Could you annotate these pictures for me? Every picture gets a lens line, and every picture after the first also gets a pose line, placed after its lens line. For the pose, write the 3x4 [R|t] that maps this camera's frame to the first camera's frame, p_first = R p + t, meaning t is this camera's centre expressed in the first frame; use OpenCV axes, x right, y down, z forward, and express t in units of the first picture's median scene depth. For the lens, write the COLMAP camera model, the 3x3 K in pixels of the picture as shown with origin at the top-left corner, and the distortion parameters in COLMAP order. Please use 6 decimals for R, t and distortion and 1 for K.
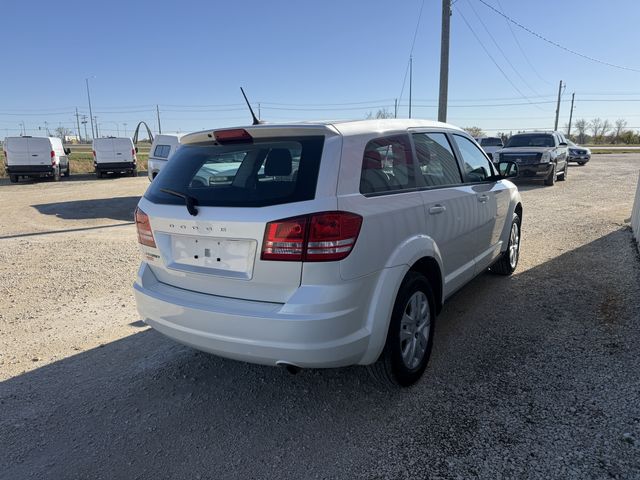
lens RADIAL K [[448.7, 0, 323.2], [0, 448.7, 242.1], [0, 0, 1]] dist [0.033219, -0.026308]
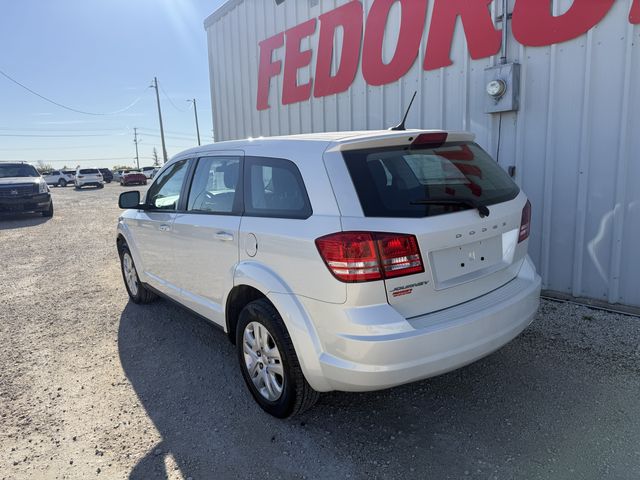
lens RADIAL K [[448.7, 0, 320.6], [0, 448.7, 238.5], [0, 0, 1]] dist [0.033219, -0.026308]
pose [[0.324767, -0.148578, 0.934051, -0.215209], [0.223858, 0.971598, 0.076716, -0.027334], [-0.918920, 0.184180, 0.348803, 0.160878]]
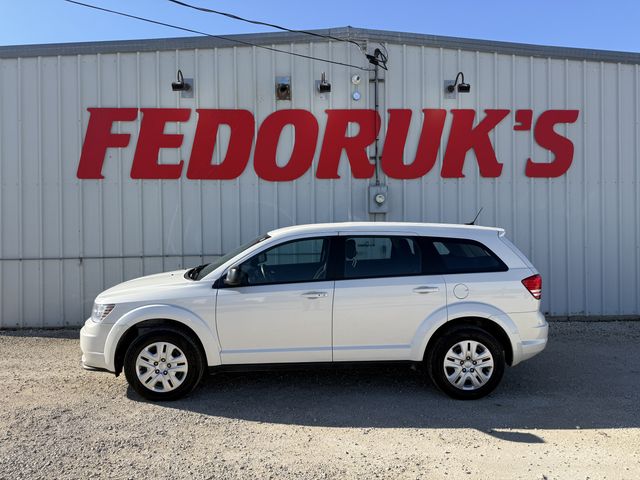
lens RADIAL K [[448.7, 0, 317.2], [0, 448.7, 237.9], [0, 0, 1]] dist [0.033219, -0.026308]
pose [[-0.582558, 0.014893, 0.812653, -0.240069], [0.184353, 0.976195, 0.114266, -0.101411], [-0.791606, 0.216382, -0.571436, 0.481244]]
